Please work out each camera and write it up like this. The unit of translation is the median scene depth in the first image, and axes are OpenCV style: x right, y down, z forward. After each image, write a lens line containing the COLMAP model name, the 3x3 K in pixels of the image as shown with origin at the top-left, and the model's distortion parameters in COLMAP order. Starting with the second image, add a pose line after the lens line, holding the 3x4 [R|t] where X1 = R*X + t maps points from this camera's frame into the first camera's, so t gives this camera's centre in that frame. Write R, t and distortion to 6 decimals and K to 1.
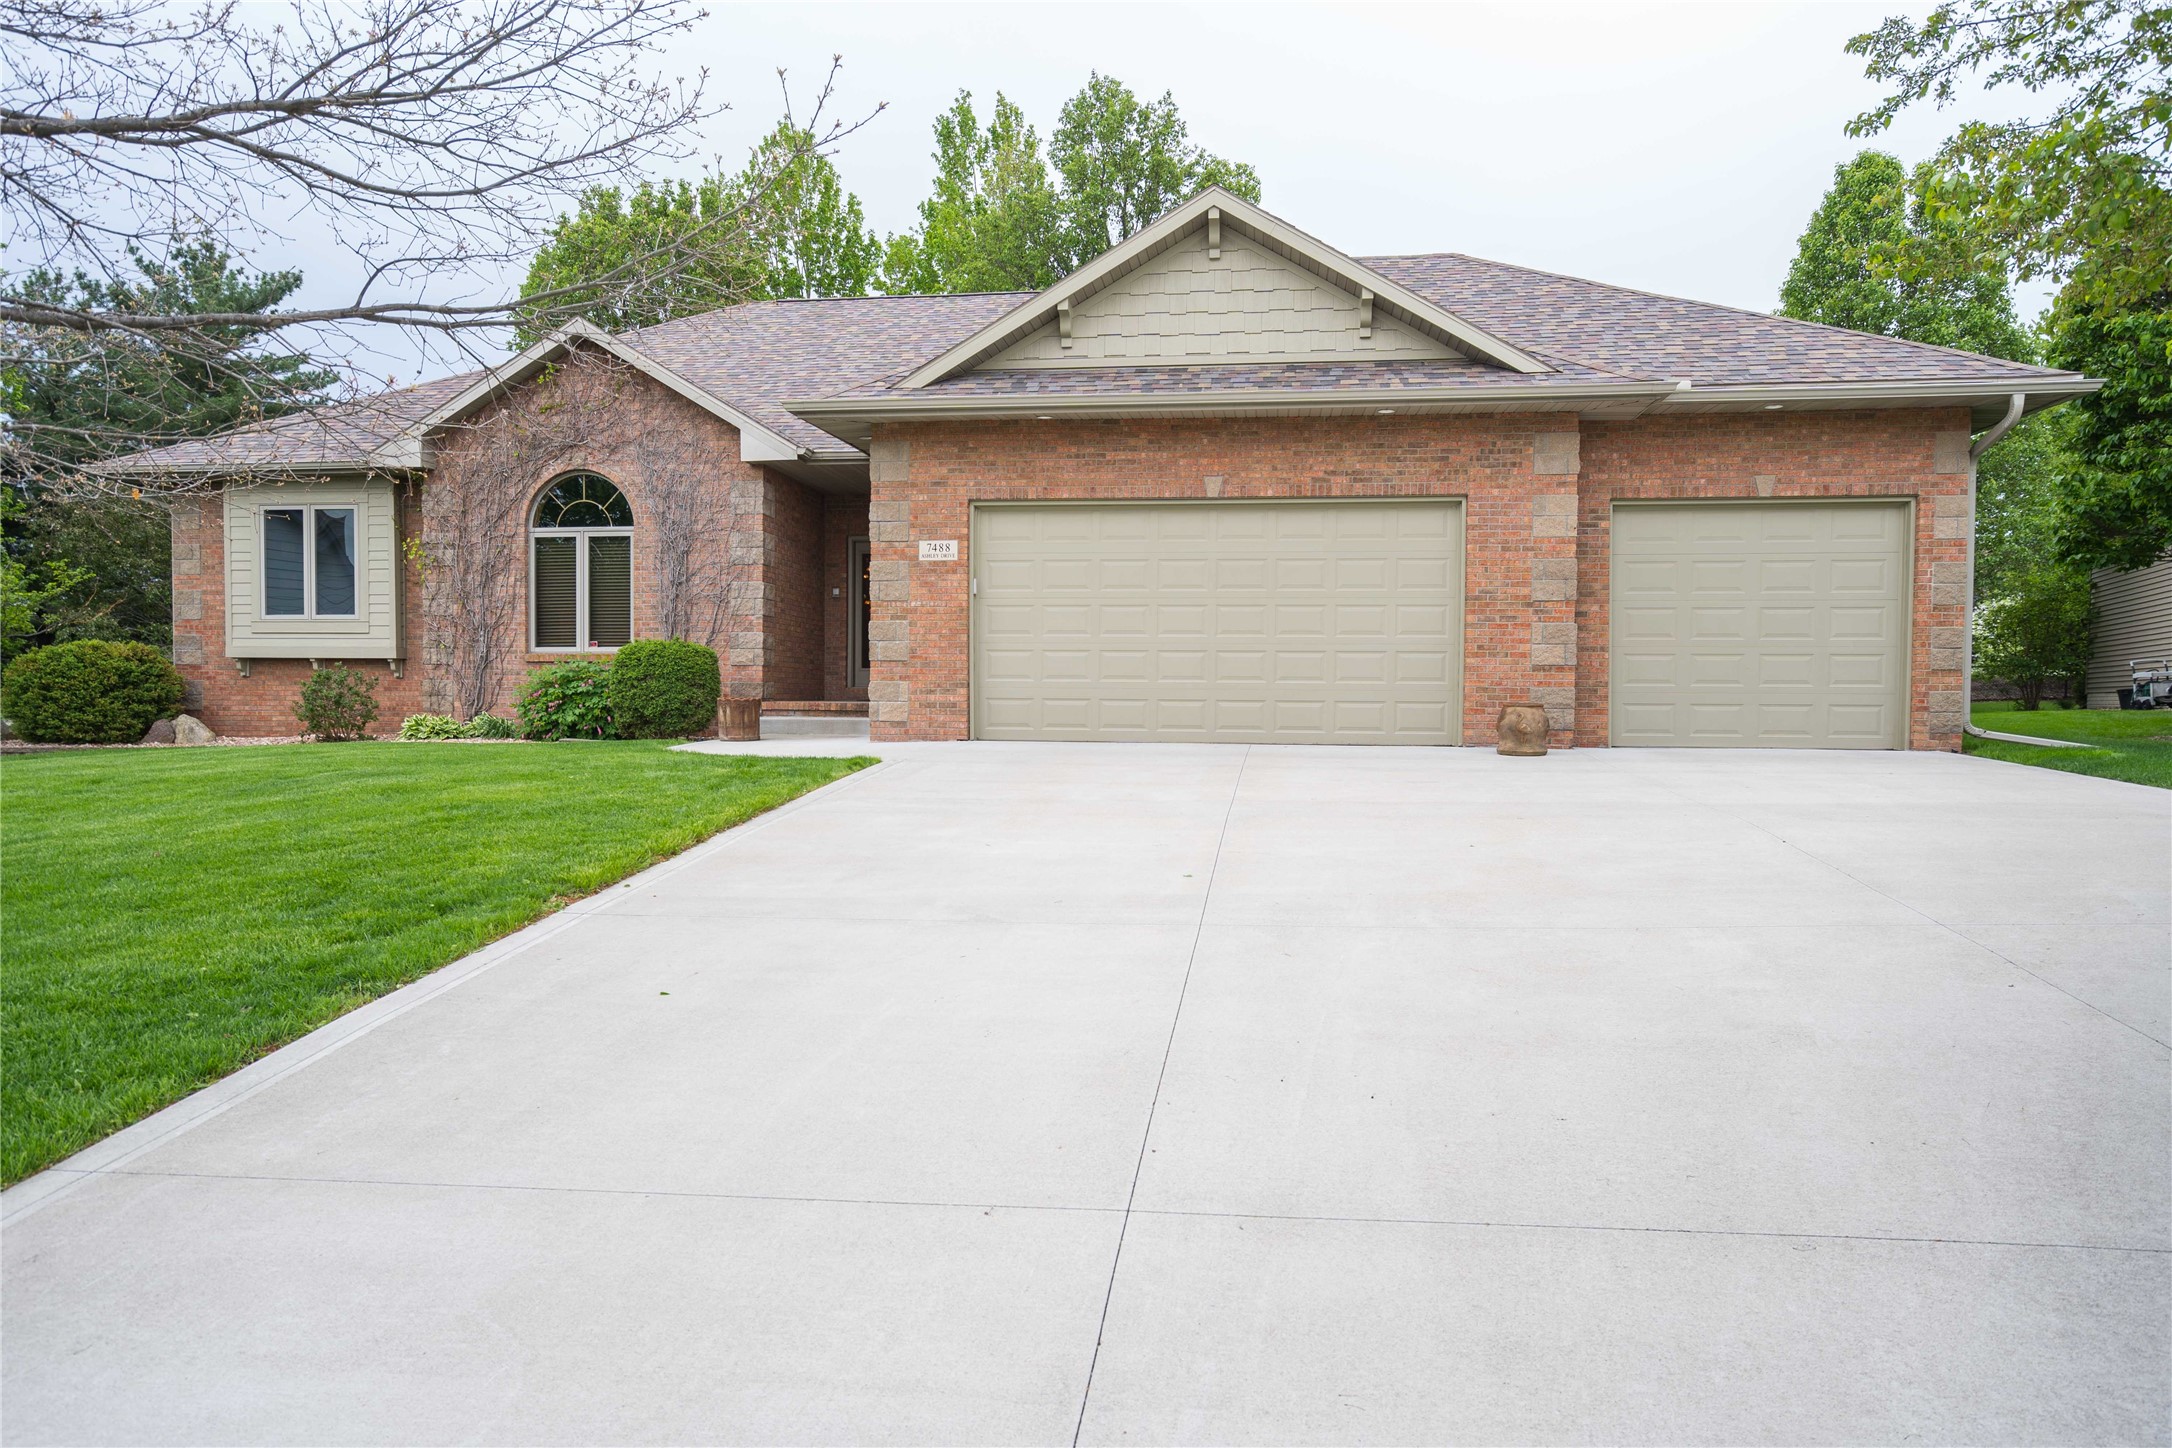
lens RADIAL K [[1387.6, 0, 1085.8], [0, 1387.6, 722.3], [0, 0, 1]] dist [0.007900, 0.003030]
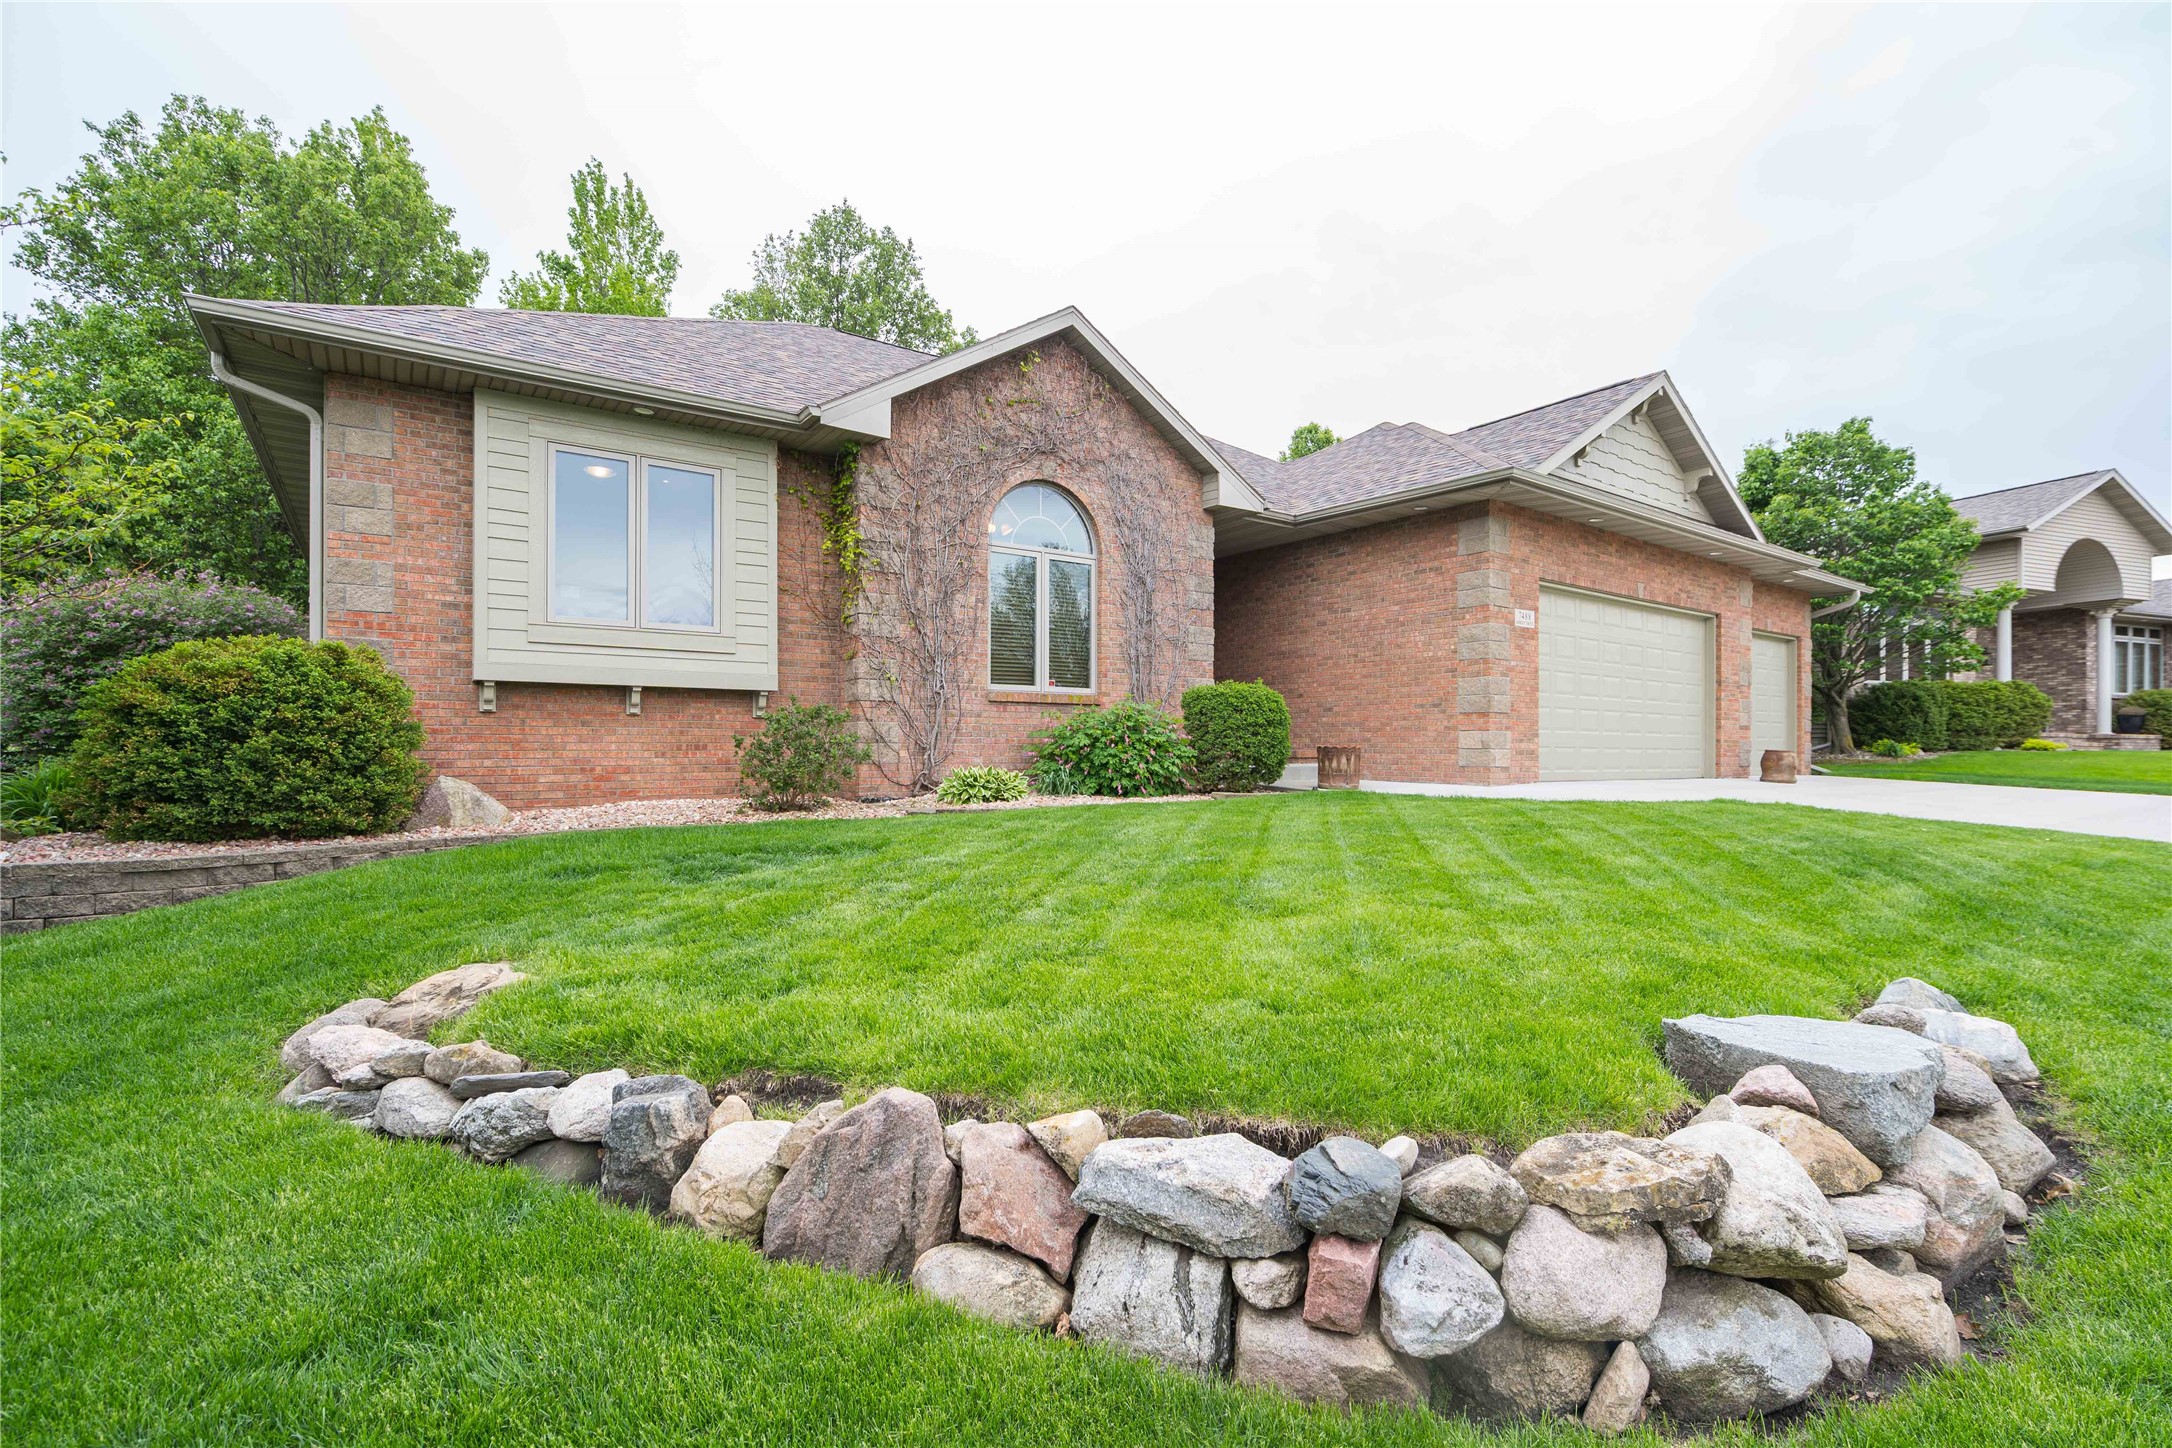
lens RADIAL K [[983.7, 0, 1086.8], [0, 983.7, 742.0], [0, 0, 1]] dist [-0.021552, 0.000591]
pose [[0.720205, 0.001038, 0.693760, -0.759702], [0.012096, 0.999828, -0.014053, -0.011058], [-0.693656, 0.018513, 0.720069, 0.541013]]
